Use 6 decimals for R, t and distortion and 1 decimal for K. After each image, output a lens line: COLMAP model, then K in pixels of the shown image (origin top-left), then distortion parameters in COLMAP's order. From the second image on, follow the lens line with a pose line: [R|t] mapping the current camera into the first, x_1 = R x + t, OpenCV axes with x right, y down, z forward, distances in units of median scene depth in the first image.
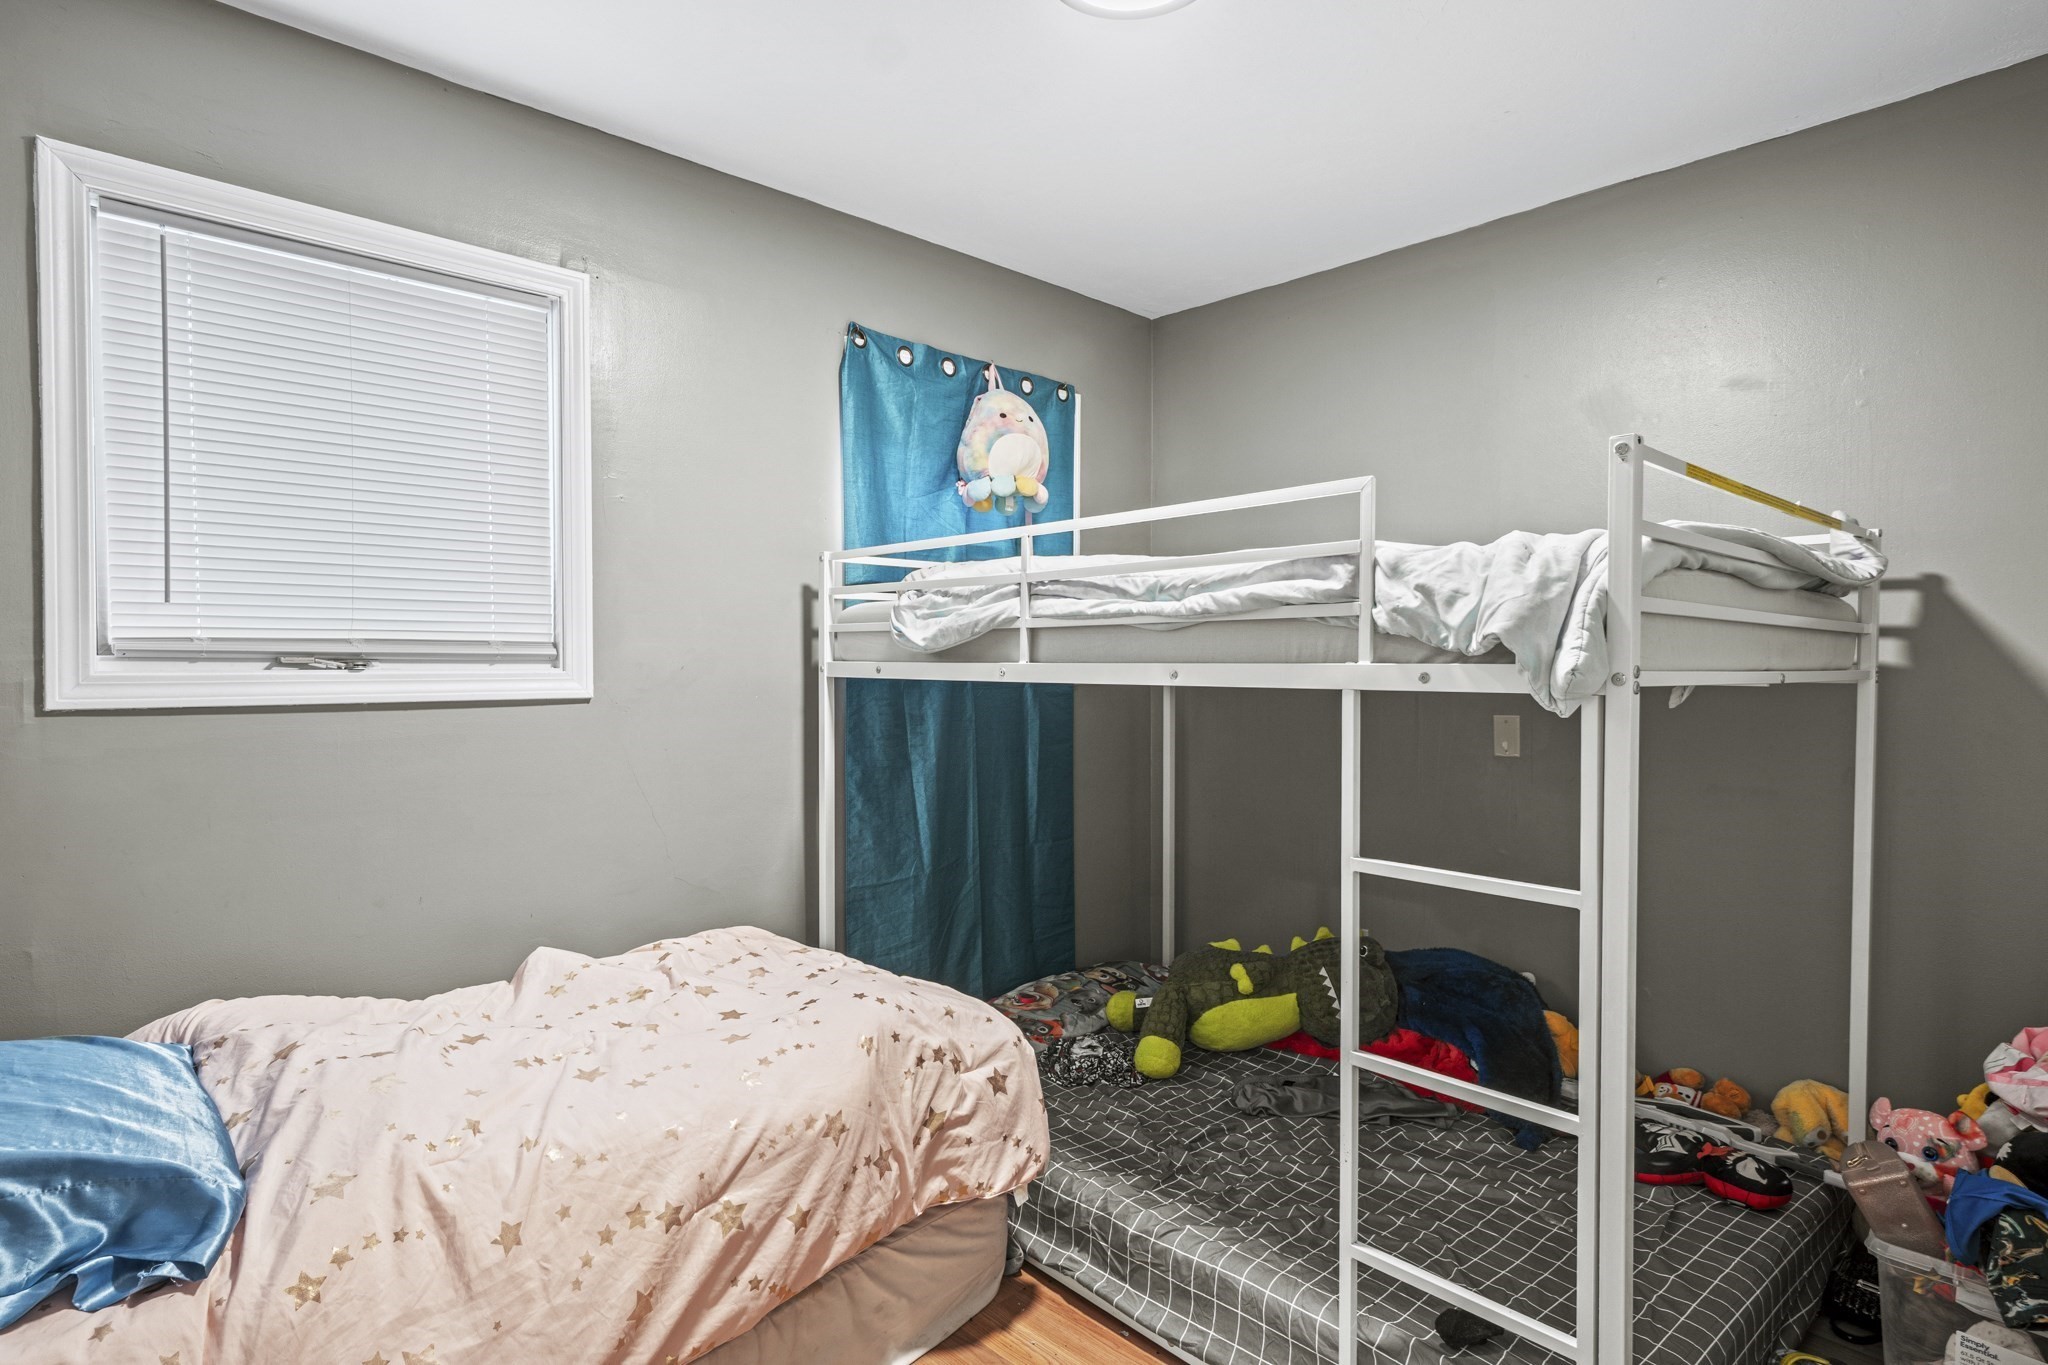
lens RADIAL K [[1078.1, 0, 1015.8], [0, 1078.1, 678.6], [0, 0, 1]] dist [0.009898, 0.000279]
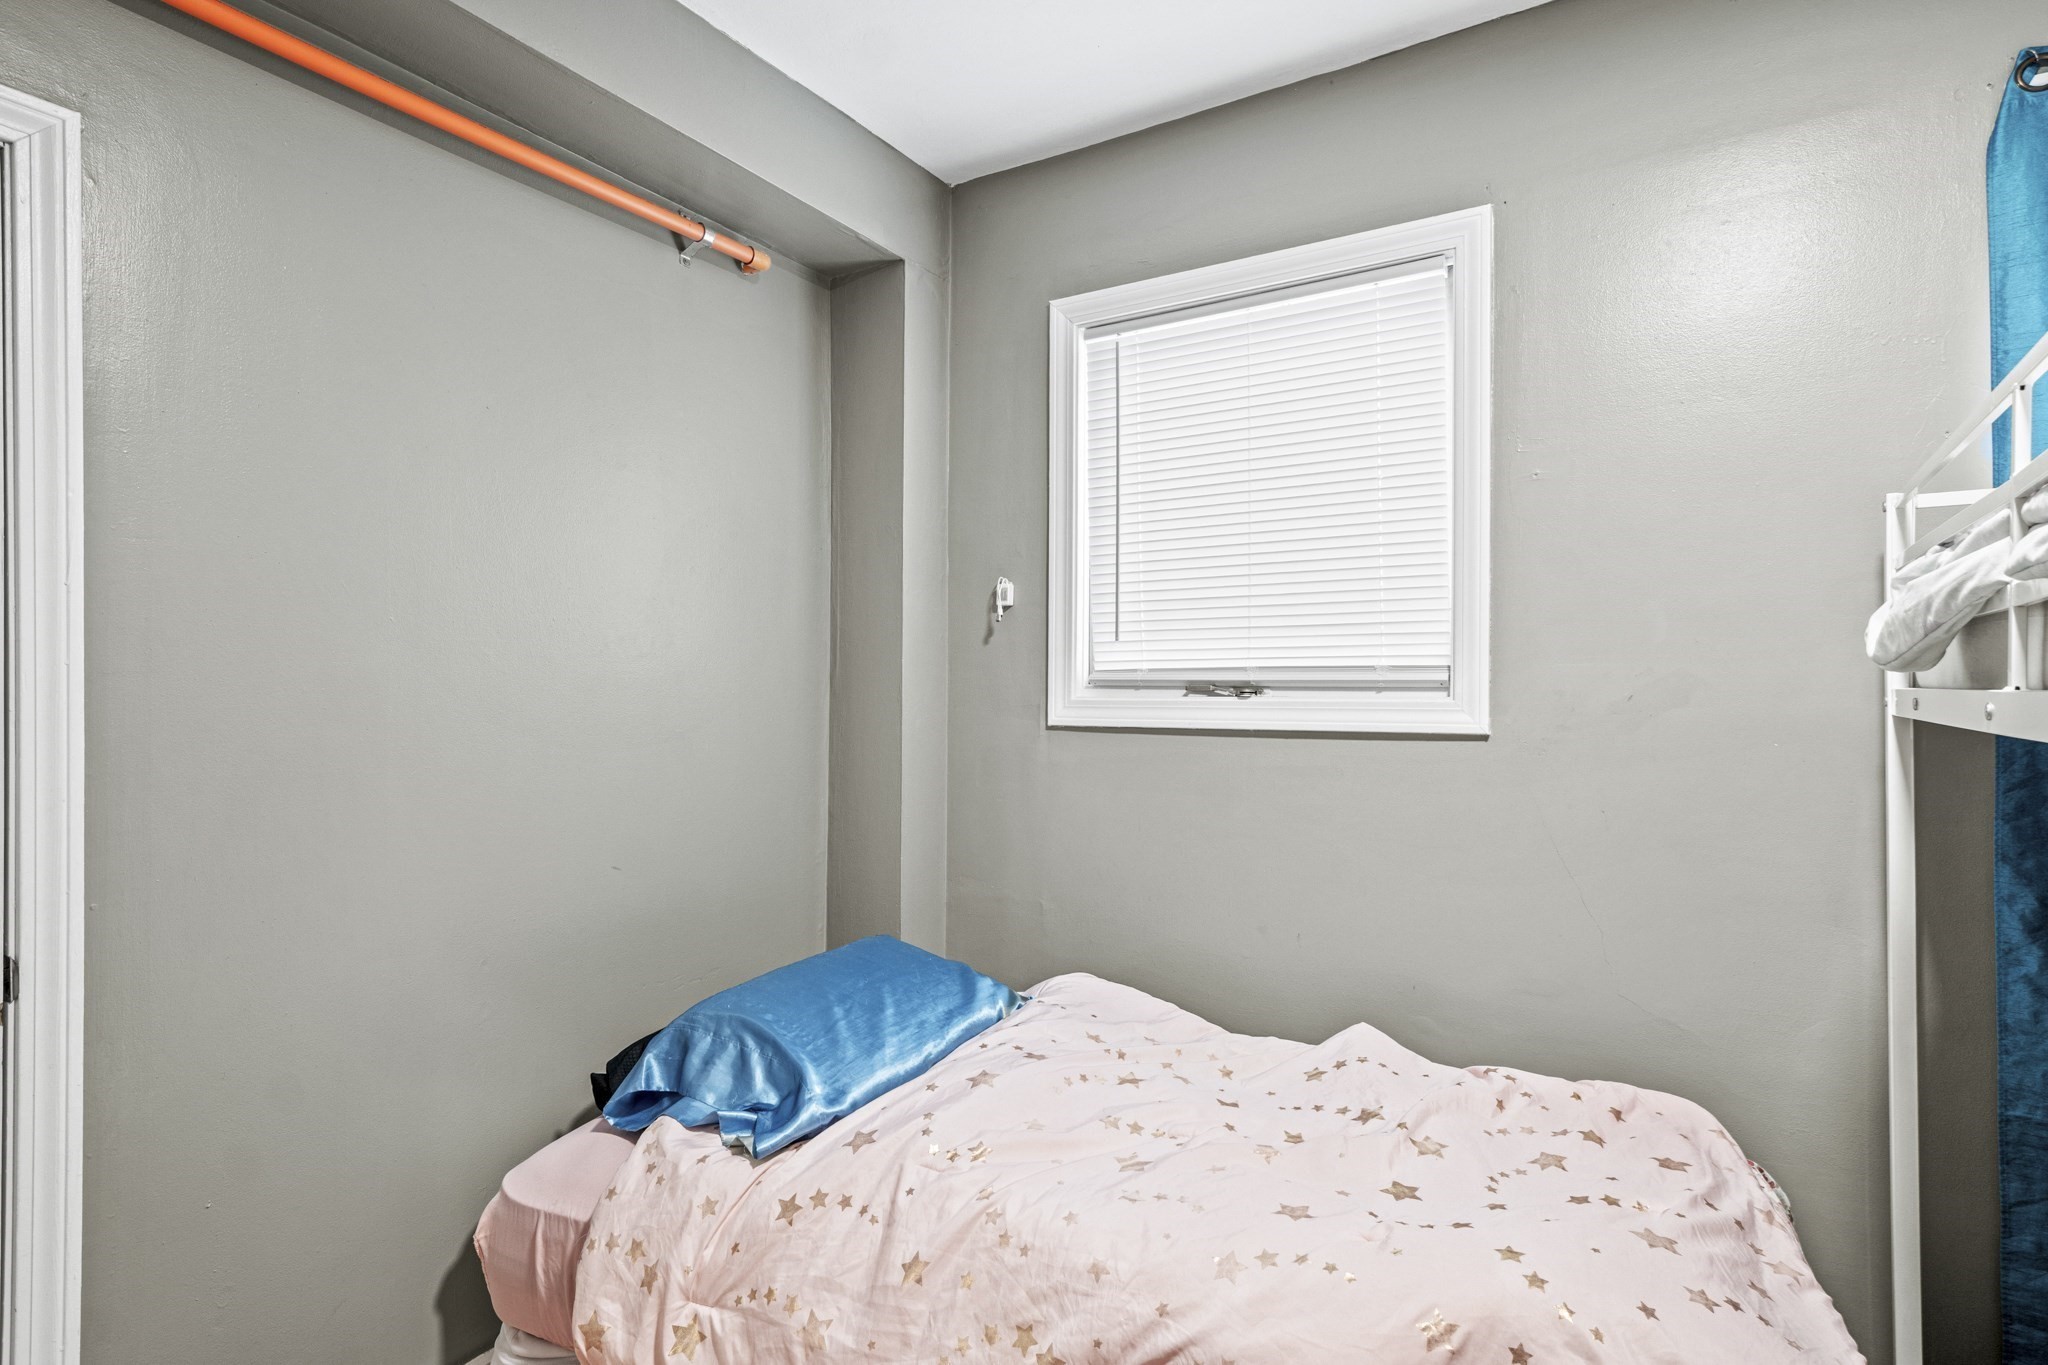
lens RADIAL K [[1078.1, 0, 1015.4], [0, 1078.1, 684.2], [0, 0, 1]] dist [0.009898, 0.000279]
pose [[0.254261, -0.005174, -0.967122, 0.351914], [-0.014757, 0.999849, -0.009229, -0.008183], [0.967023, 0.016618, 0.254146, 0.566876]]
